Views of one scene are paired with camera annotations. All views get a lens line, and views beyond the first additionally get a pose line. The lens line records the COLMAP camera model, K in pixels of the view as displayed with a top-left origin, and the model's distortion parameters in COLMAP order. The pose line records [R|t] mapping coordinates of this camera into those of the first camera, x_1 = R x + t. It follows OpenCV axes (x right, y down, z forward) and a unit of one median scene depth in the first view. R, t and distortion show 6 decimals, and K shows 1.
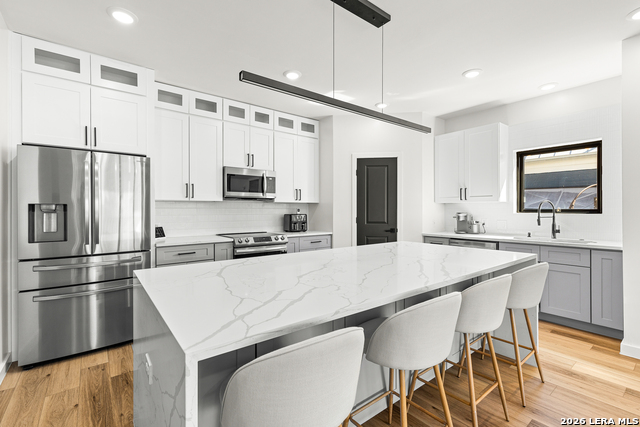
lens RADIAL K [[289.9, 0, 320.0], [0, 289.9, 209.9], [0, 0, 1]] dist [0.001437, 0.000251]
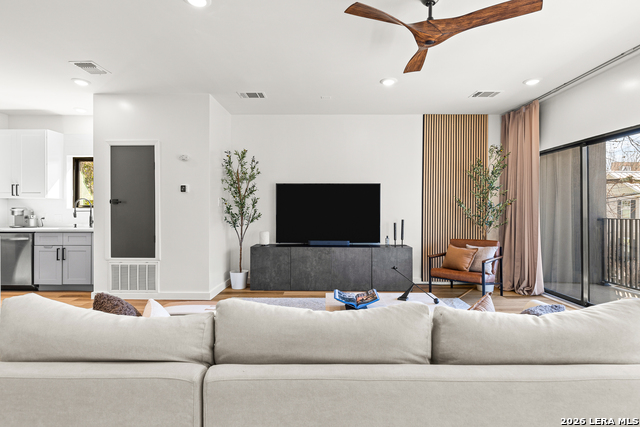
lens RADIAL K [[310.4, 0, 320.0], [0, 310.4, 213.5], [0, 0, 1]] dist [0.000917, -0.000061]
pose [[0.630458, -0.000662, 0.776223, 0.317284], [-0.004287, 0.999981, 0.004334, 0.021537], [-0.776211, -0.006060, 0.630444, -0.584691]]
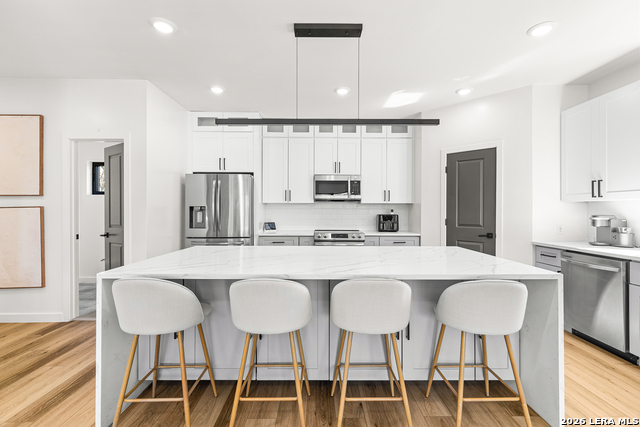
lens RADIAL K [[289.9, 0, 320.0], [0, 289.9, 209.9], [0, 0, 1]] dist [0.001437, 0.000251]
pose [[0.789548, 0.002951, -0.613682, 0.399440], [-0.003943, 0.999992, -0.000265, -0.000761], [0.613676, 0.002629, 0.789553, 0.043234]]
